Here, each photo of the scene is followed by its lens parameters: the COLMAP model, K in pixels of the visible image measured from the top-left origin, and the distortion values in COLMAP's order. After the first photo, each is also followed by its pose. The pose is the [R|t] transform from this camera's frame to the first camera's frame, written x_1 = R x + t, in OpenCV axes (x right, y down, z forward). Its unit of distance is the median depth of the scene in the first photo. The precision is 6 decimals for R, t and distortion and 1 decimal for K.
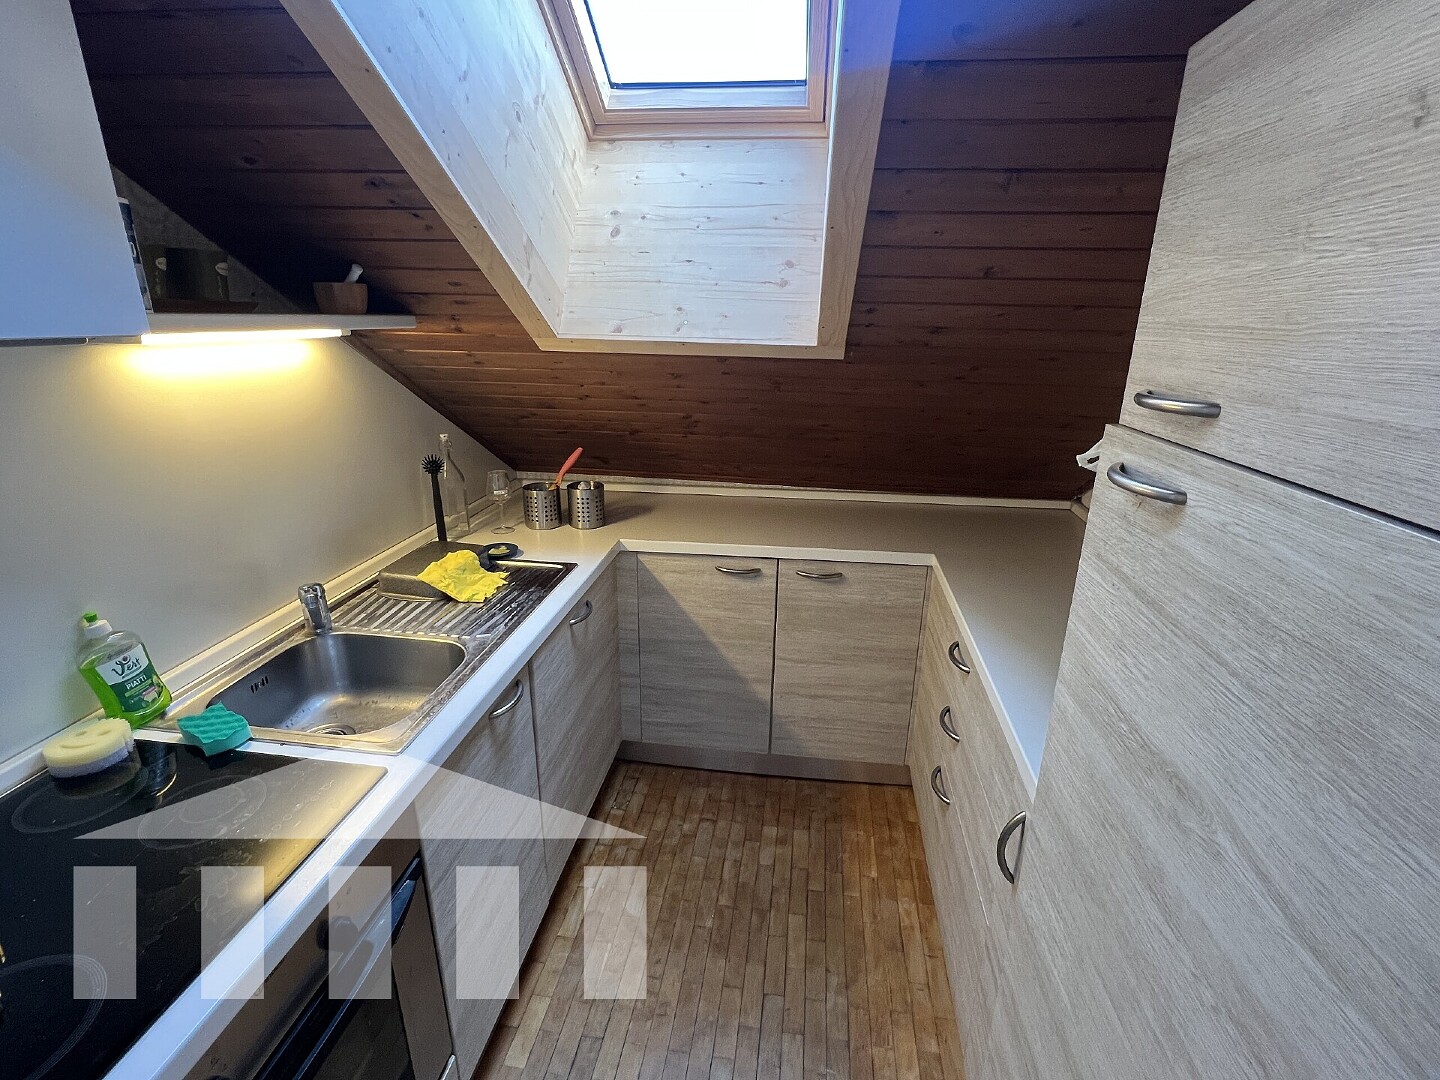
lens RADIAL K [[663.0, 0, 714.6], [0, 663.0, 535.4], [0, 0, 1]] dist [-0.001990, 0.000462]
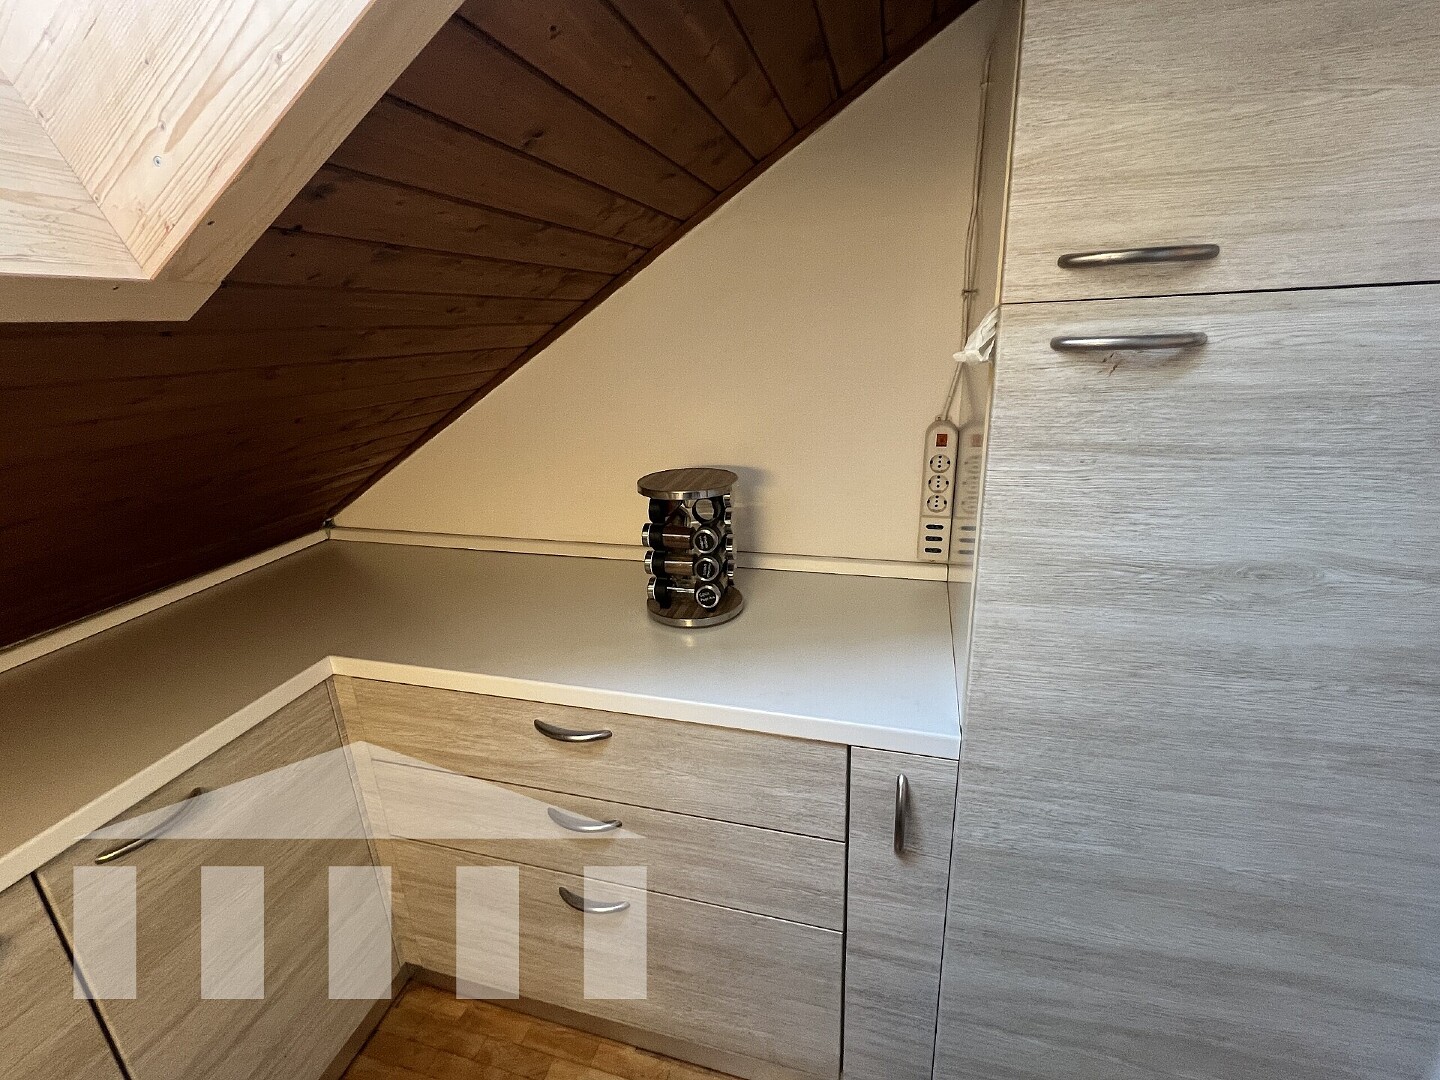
lens RADIAL K [[663.0, 0, 714.6], [0, 663.0, 535.4], [0, 0, 1]] dist [-0.001990, 0.000462]
pose [[0.131473, -0.327039, 0.935821, -0.495073], [0.357584, 0.896105, 0.262923, -0.331407], [-0.924580, 0.300068, 0.234758, 1.562234]]
